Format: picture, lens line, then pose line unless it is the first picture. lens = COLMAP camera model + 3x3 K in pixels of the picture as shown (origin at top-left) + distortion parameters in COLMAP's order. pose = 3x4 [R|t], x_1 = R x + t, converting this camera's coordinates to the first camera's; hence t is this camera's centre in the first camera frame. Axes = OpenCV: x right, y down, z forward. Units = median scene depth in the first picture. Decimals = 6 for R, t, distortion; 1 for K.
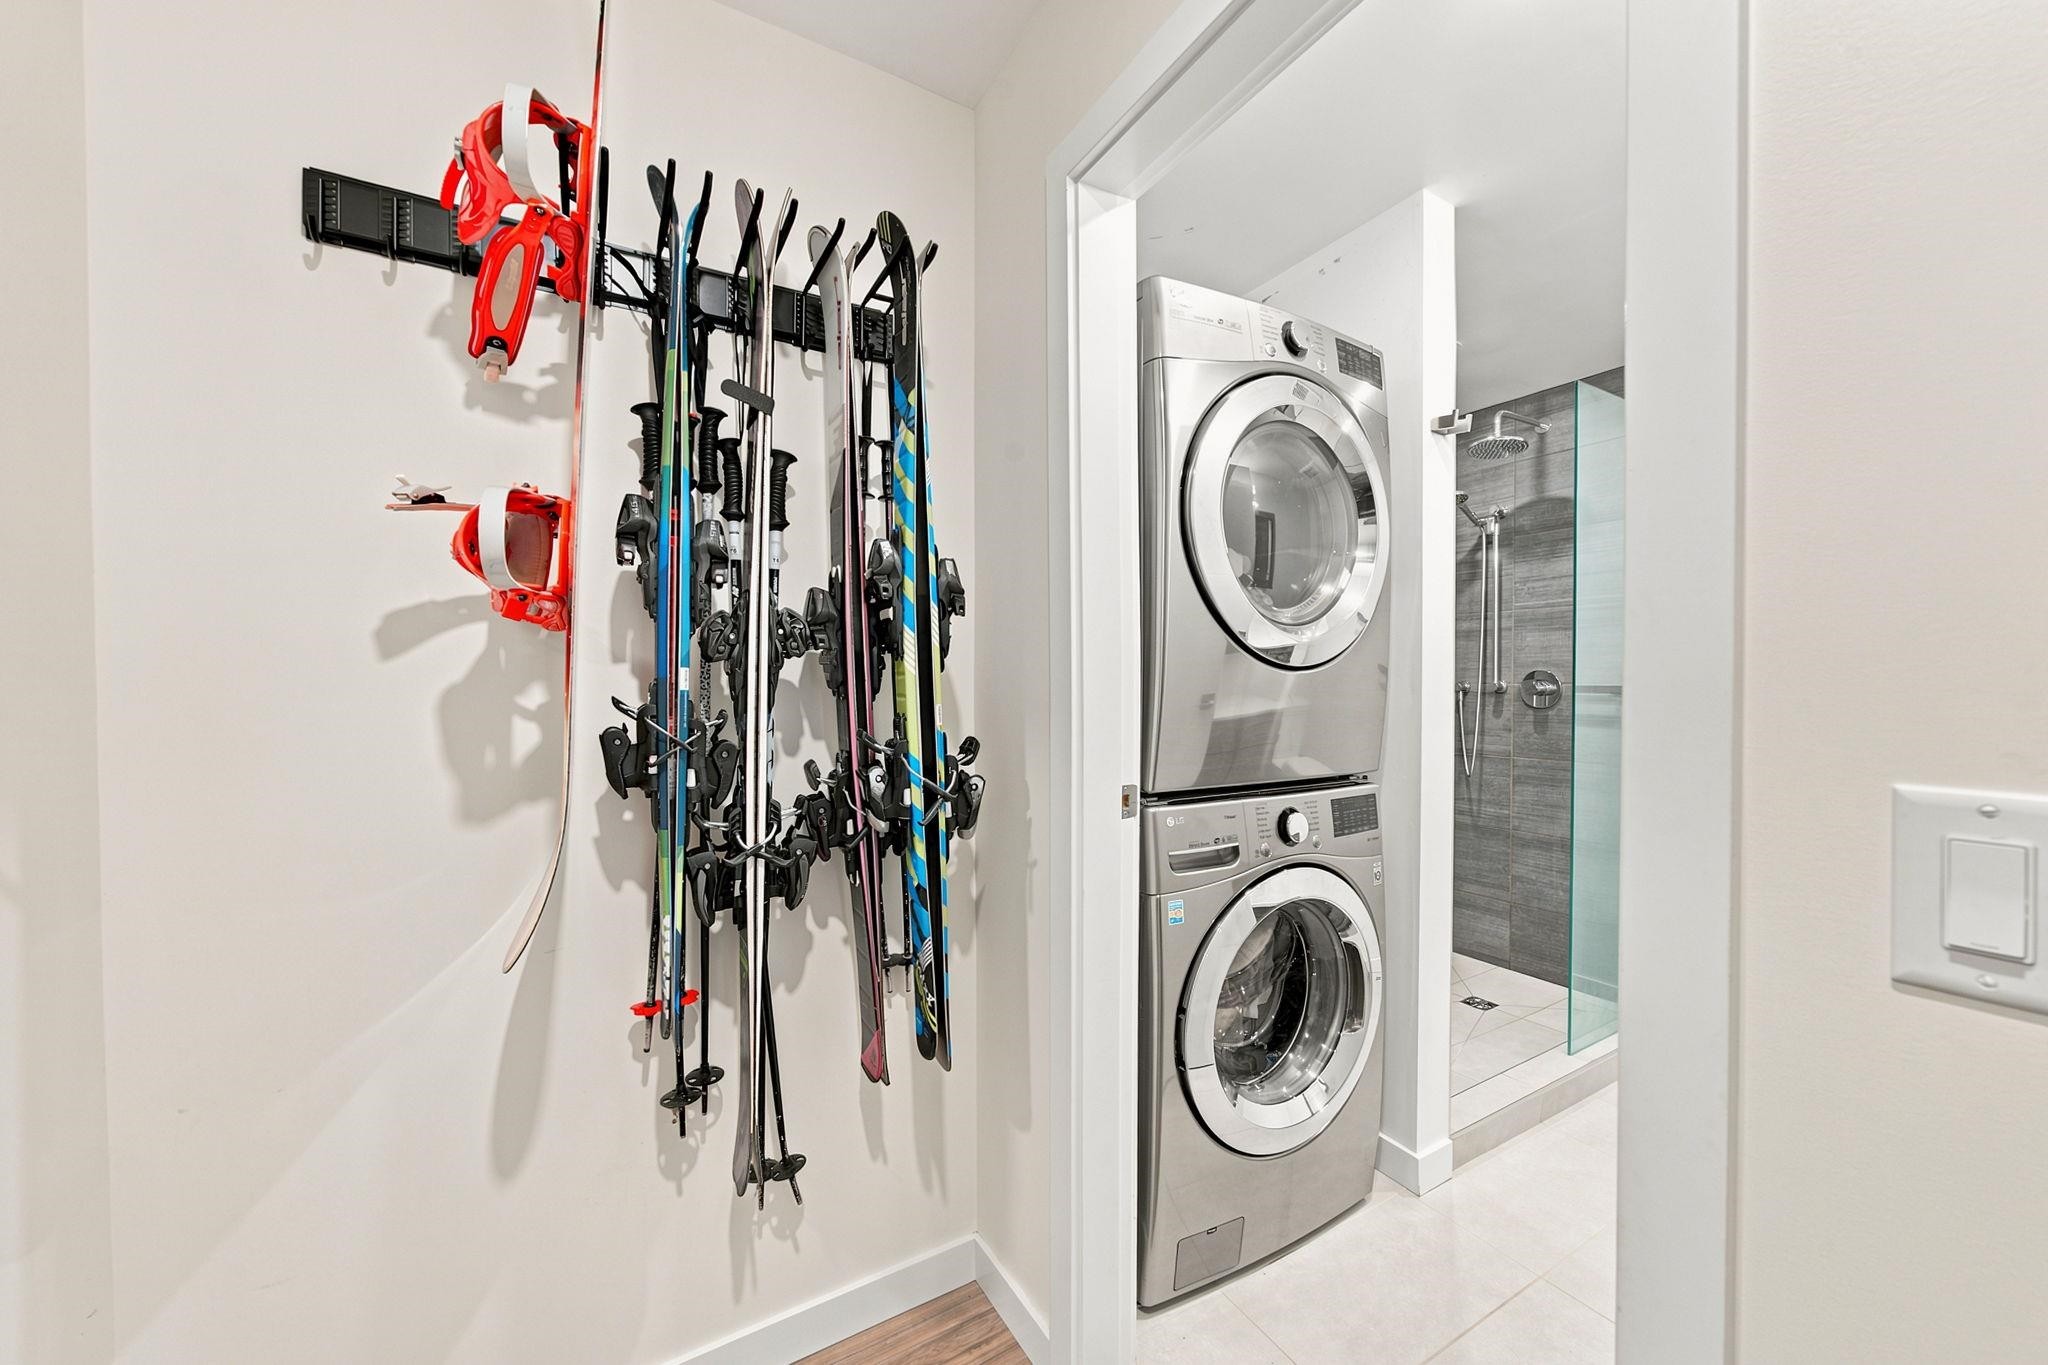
lens RADIAL K [[771.5, 0, 1032.0], [0, 771.5, 683.6], [0, 0, 1]] dist [-0.026108, 0.000252]
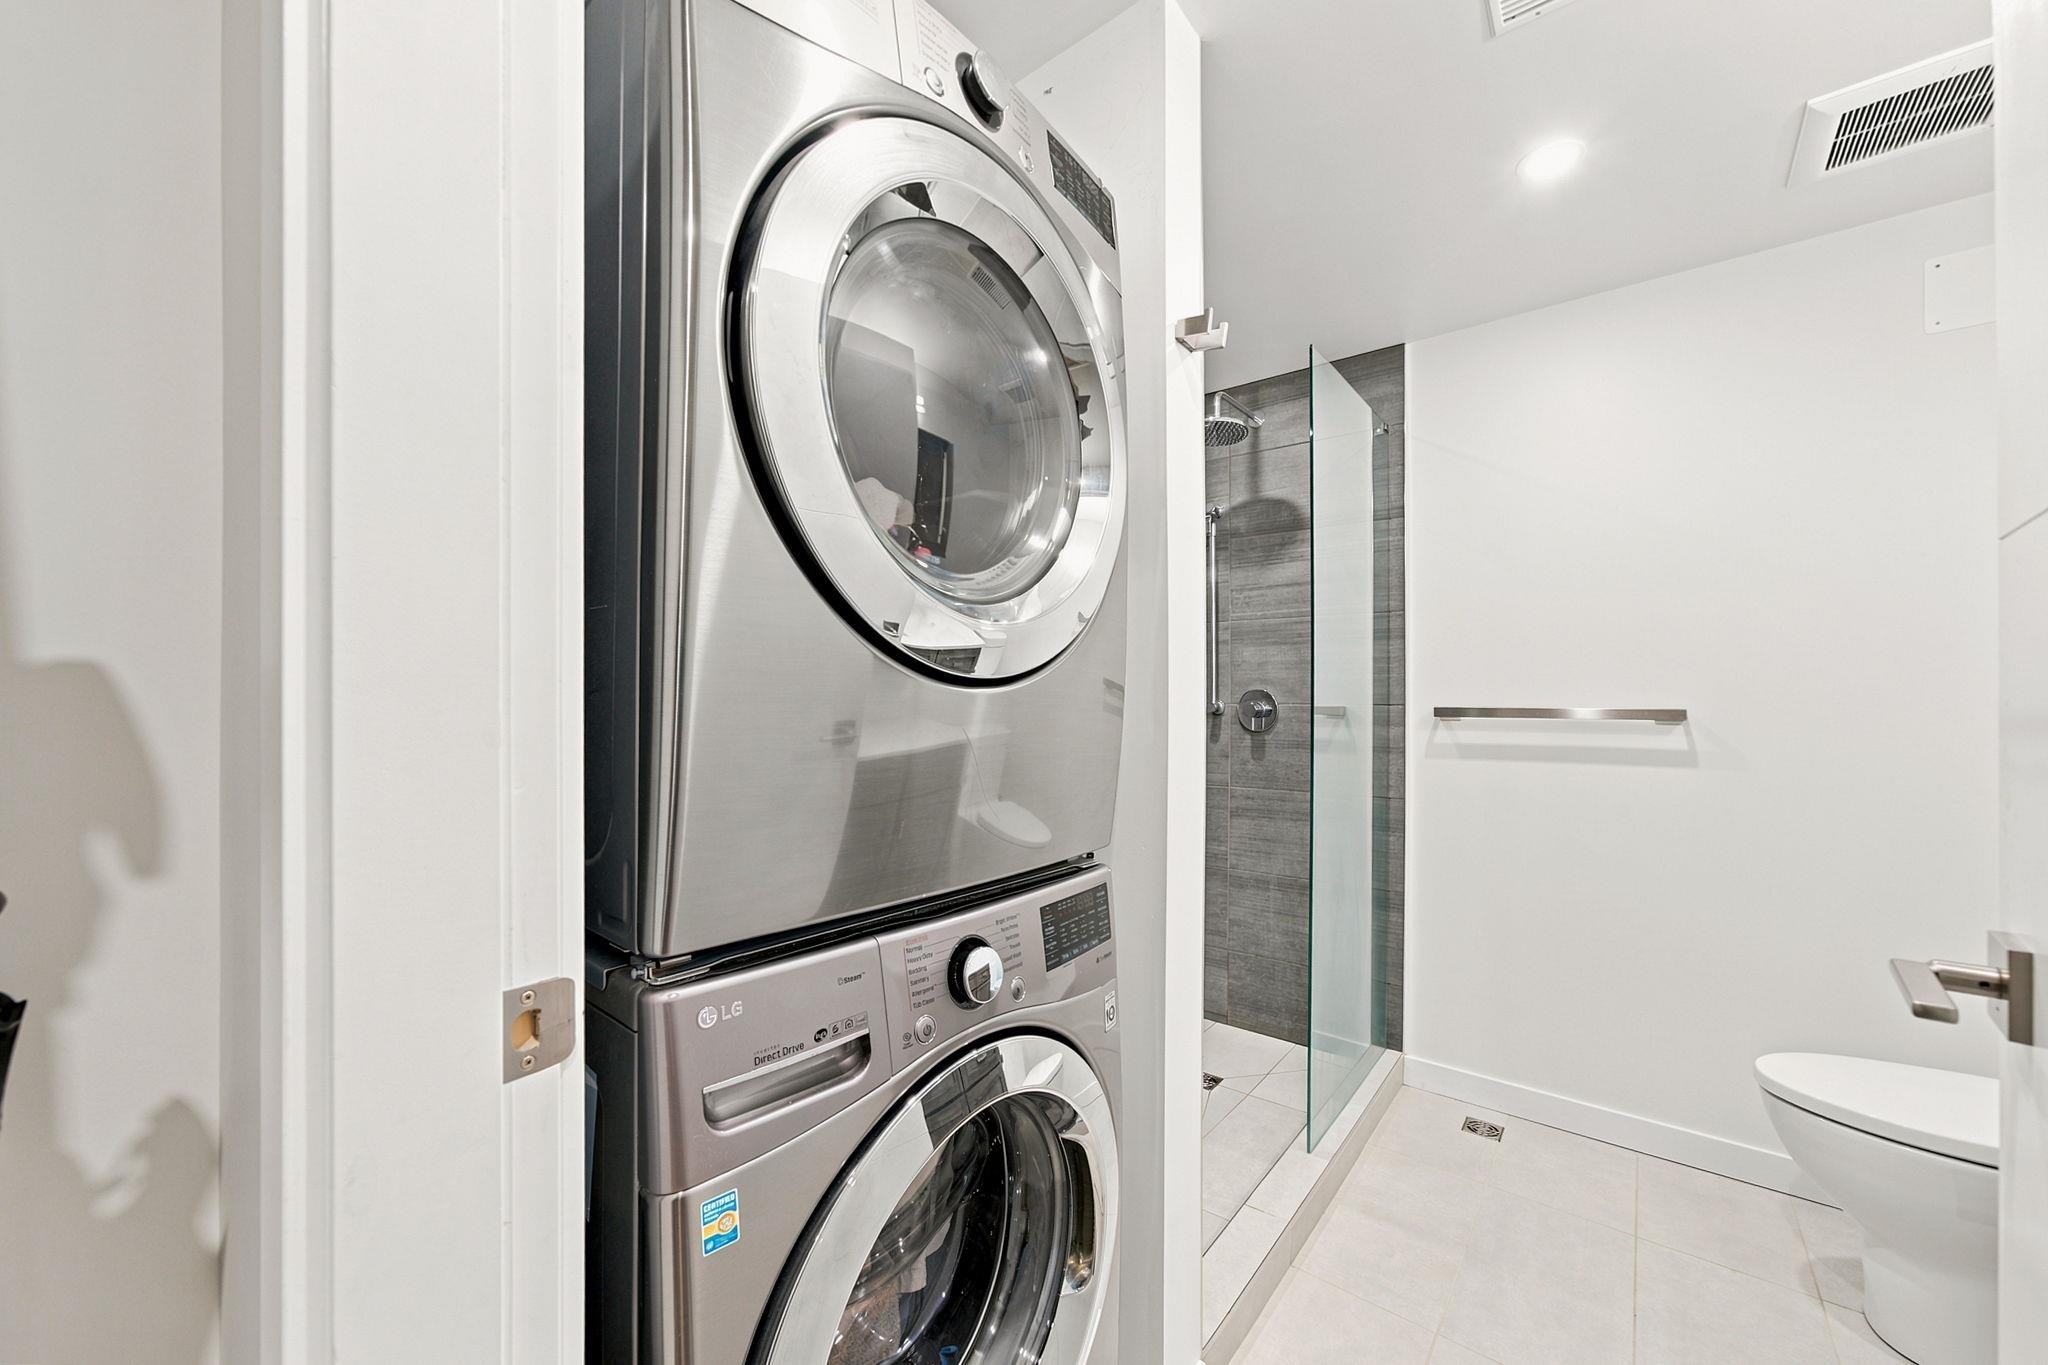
lens RADIAL K [[771.5, 0, 1026.5], [0, 771.5, 690.7], [0, 0, 1]] dist [-0.026108, 0.000252]
pose [[0.935777, 0.002263, 0.352586, 0.164748], [0.003789, 0.999857, -0.016474, -0.002862], [-0.352573, 0.016752, 0.935634, 0.433429]]
